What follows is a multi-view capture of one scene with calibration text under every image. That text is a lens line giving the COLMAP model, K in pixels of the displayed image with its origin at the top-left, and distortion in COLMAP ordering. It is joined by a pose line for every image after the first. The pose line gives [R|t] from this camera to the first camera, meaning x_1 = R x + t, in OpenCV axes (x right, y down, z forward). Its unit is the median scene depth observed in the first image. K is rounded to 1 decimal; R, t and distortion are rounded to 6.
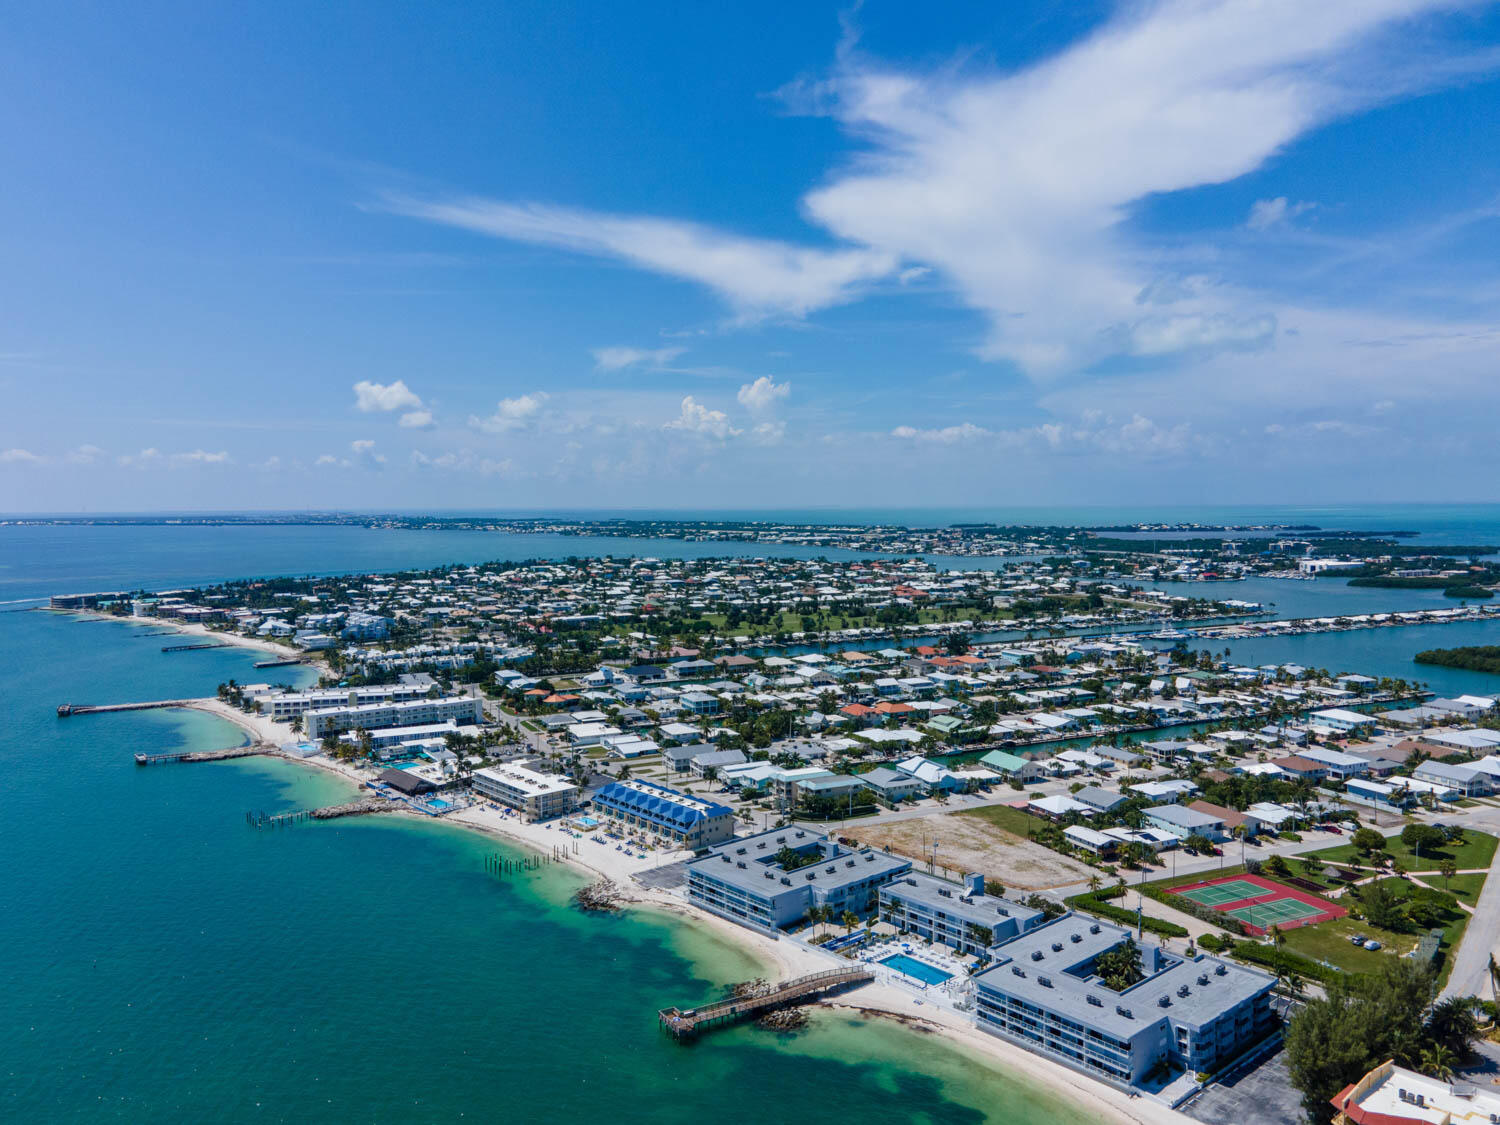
lens RADIAL K [[1120.0, 0, 750.0], [0, 1120.0, 562.5], [0, 0, 1]] dist [0.002543, 0.076552]
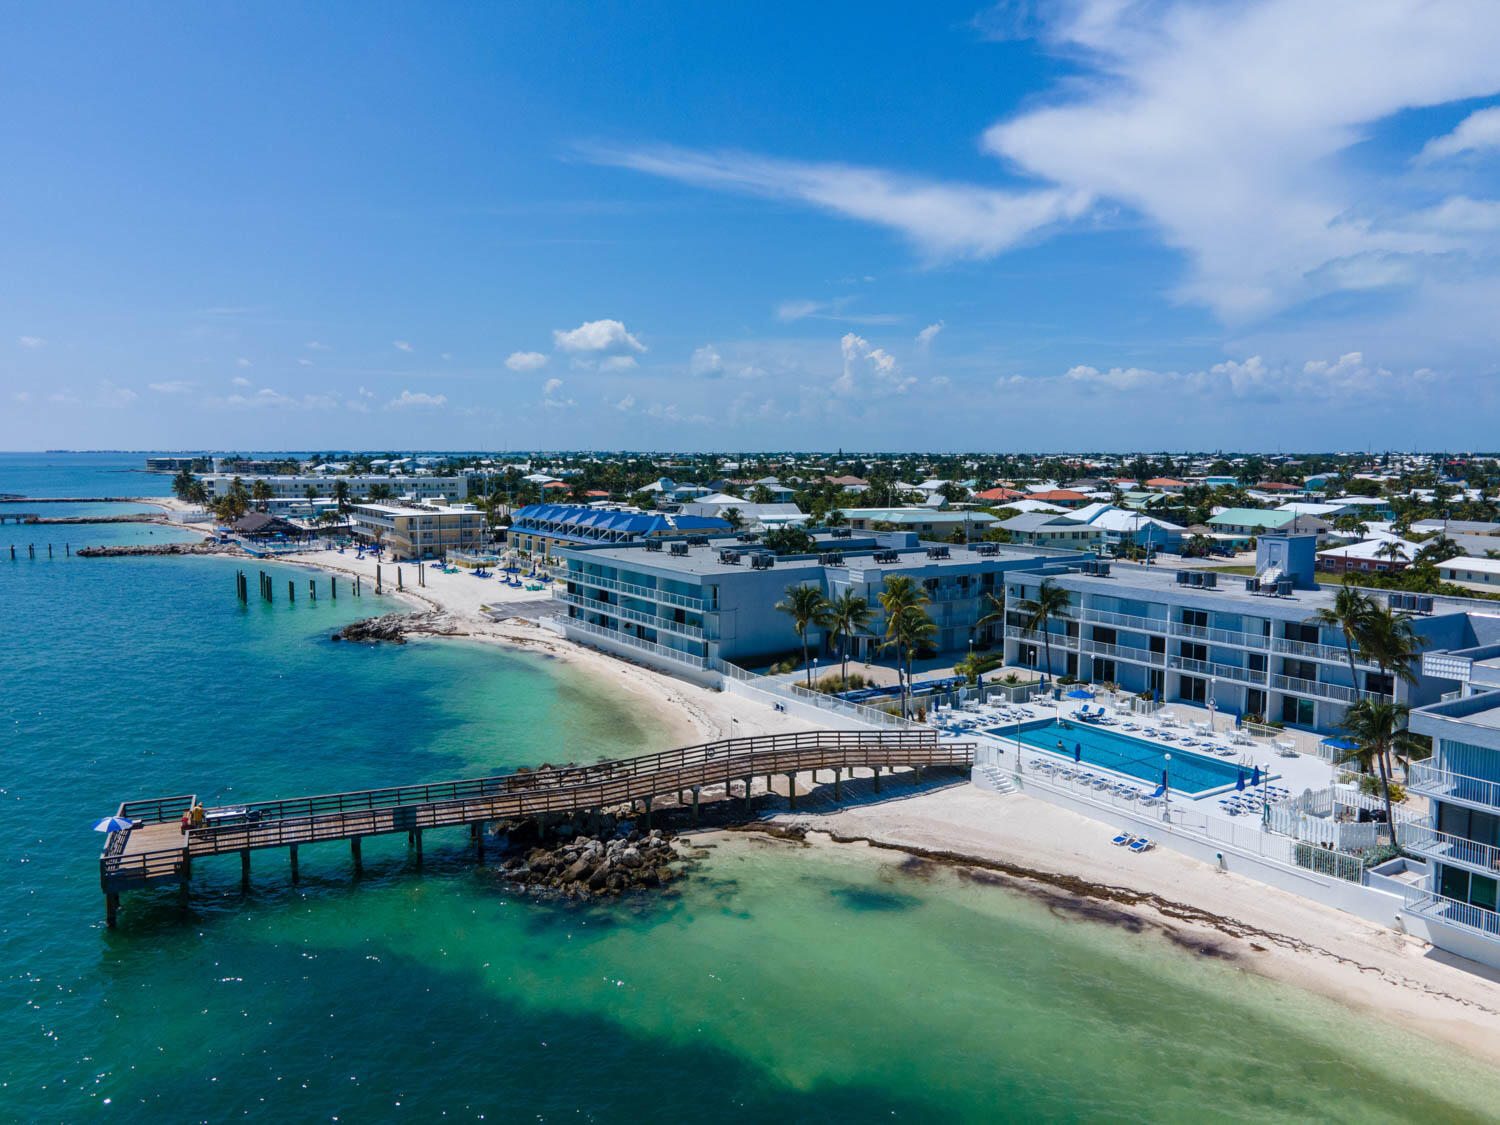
lens RADIAL K [[1090.8, 0, 752.9], [0, 1090.8, 570.7], [0, 0, 1]] dist [0.009571, 0.055255]
pose [[0.989758, 0.024749, -0.140591, 0.058857], [-0.017285, 0.998388, 0.054065, 0.192605], [0.141702, -0.051081, 0.988591, 0.450260]]
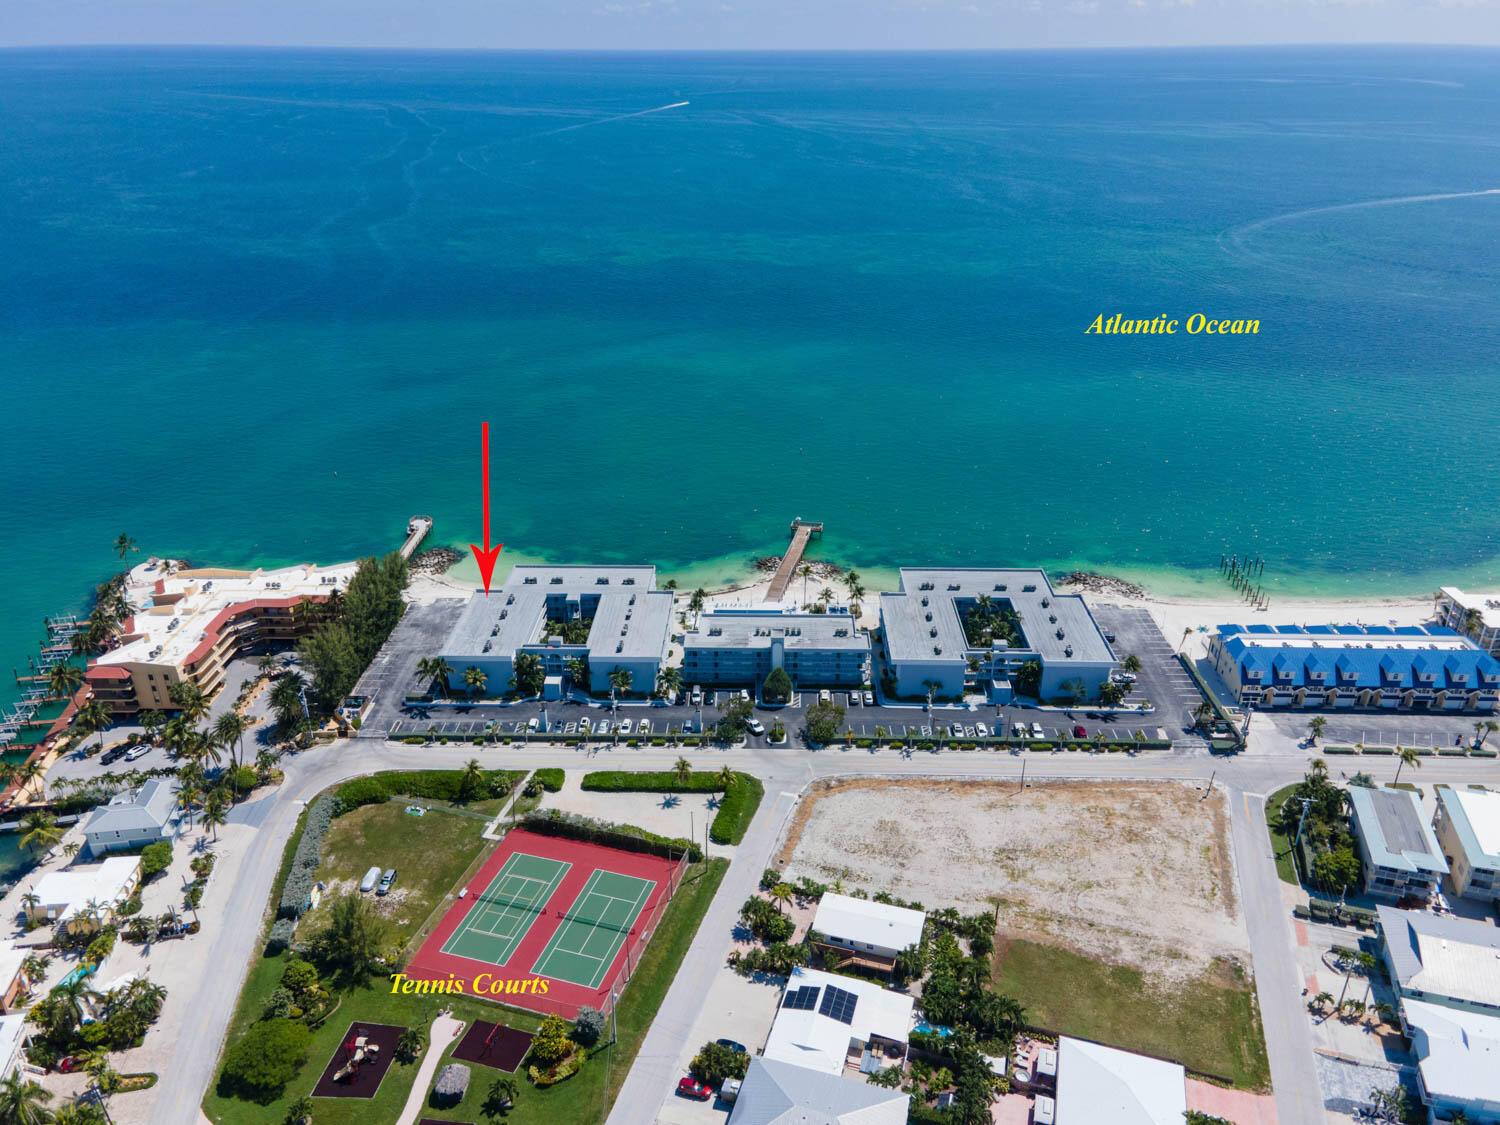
lens RADIAL K [[1095.3, 0, 752.3], [0, 1095.3, 560.4], [0, 0, 1]] dist [0.027265, 0.025758]
pose [[-0.670616, 0.323623, -0.667490, 0.531584], [-0.036521, 0.884324, 0.465443, -0.113250], [0.740906, 0.336511, -0.581222, 1.023468]]
